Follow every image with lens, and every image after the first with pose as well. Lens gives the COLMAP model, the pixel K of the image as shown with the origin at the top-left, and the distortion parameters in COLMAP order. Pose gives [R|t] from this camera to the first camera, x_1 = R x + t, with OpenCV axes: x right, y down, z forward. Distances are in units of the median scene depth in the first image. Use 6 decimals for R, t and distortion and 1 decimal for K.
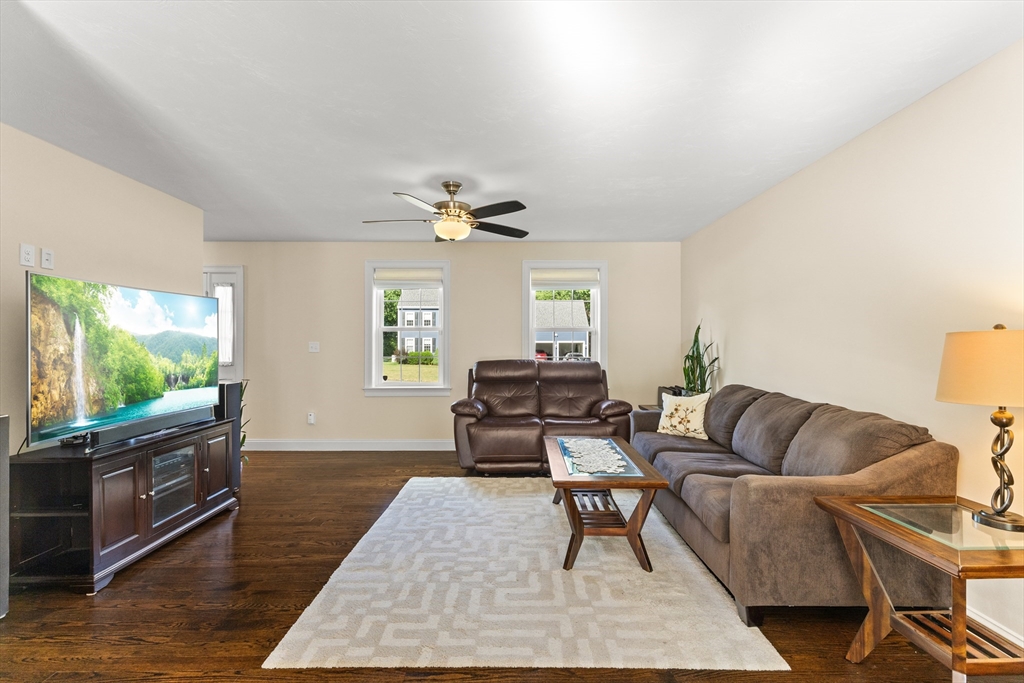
lens RADIAL K [[462.1, 0, 512.0], [0, 462.1, 341.5], [0, 0, 1]] dist [0.000146, 0.000041]
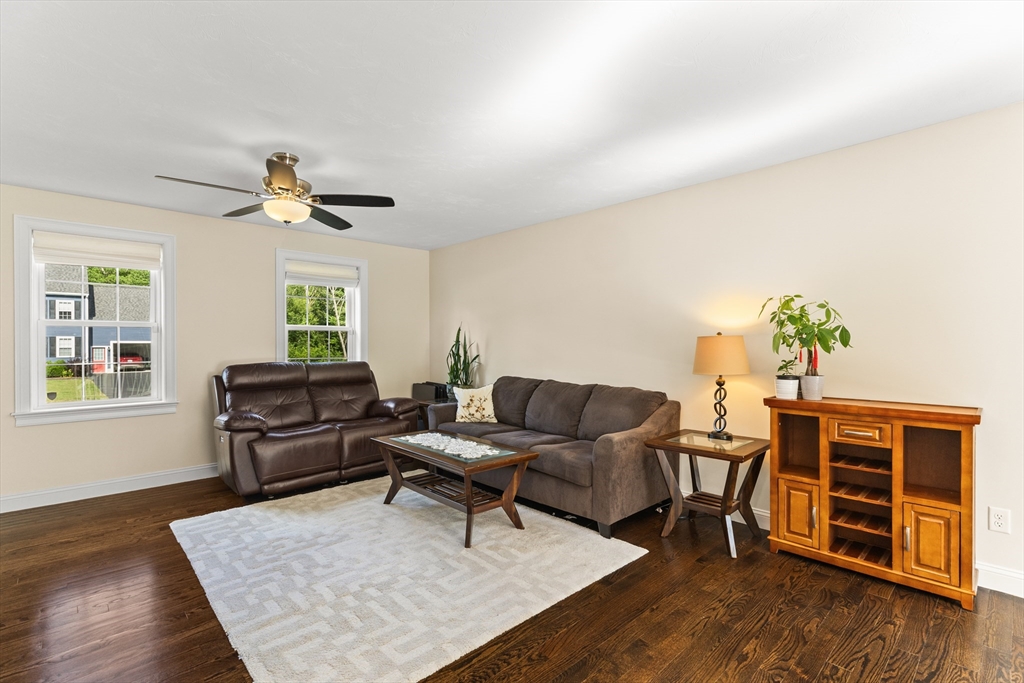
lens RADIAL K [[467.4, 0, 512.0], [0, 467.4, 341.5], [0, 0, 1]] dist [0.001625, 0.000375]
pose [[0.732240, 0.000635, 0.681046, -0.385904], [-0.000291, 1.000000, -0.000620, 0.000799], [-0.681047, 0.000256, 0.732240, 0.075579]]
